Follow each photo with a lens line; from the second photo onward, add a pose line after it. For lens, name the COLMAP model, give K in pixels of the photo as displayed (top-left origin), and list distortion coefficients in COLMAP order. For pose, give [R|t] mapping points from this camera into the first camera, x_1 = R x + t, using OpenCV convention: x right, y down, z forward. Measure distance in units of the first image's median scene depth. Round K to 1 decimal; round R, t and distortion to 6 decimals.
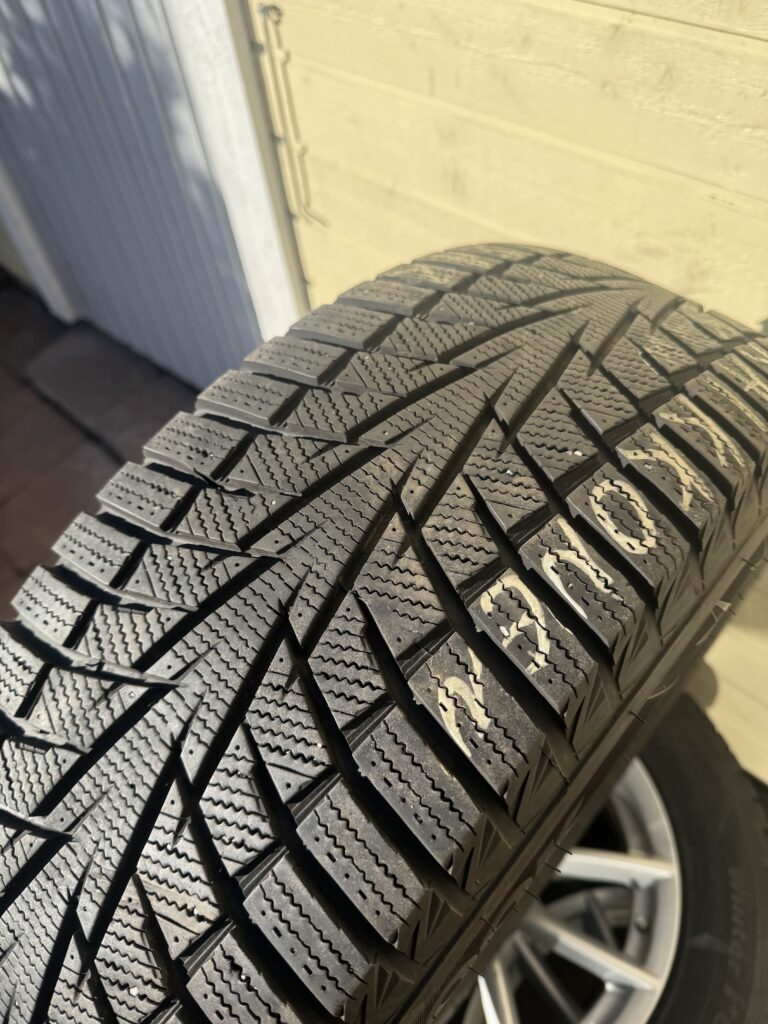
lens RADIAL K [[741.2, 0, 384.0], [0, 741.2, 512.0], [0, 0, 1]] dist [0.003201, -0.039859]
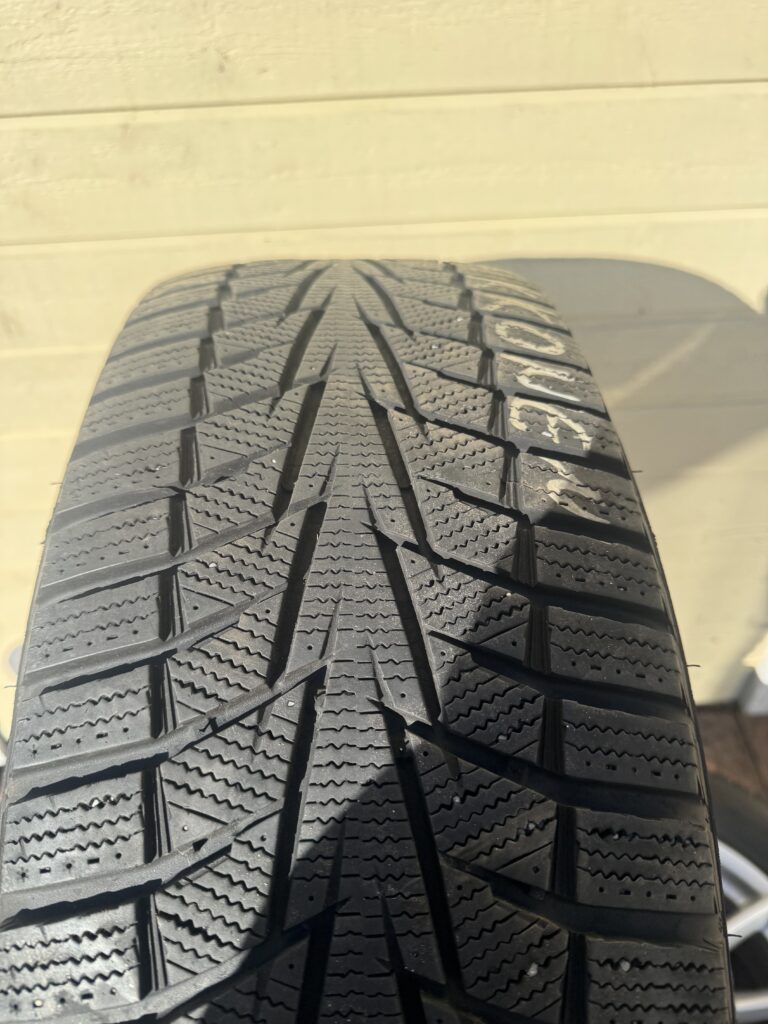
lens RADIAL K [[741.2, 0, 384.0], [0, 741.2, 512.0], [0, 0, 1]] dist [0.003201, -0.039859]
pose [[0.707074, -0.433852, 0.558407, -0.638542], [0.538604, 0.842103, -0.027731, 0.149669], [-0.458205, 0.320368, 0.829104, 0.221386]]
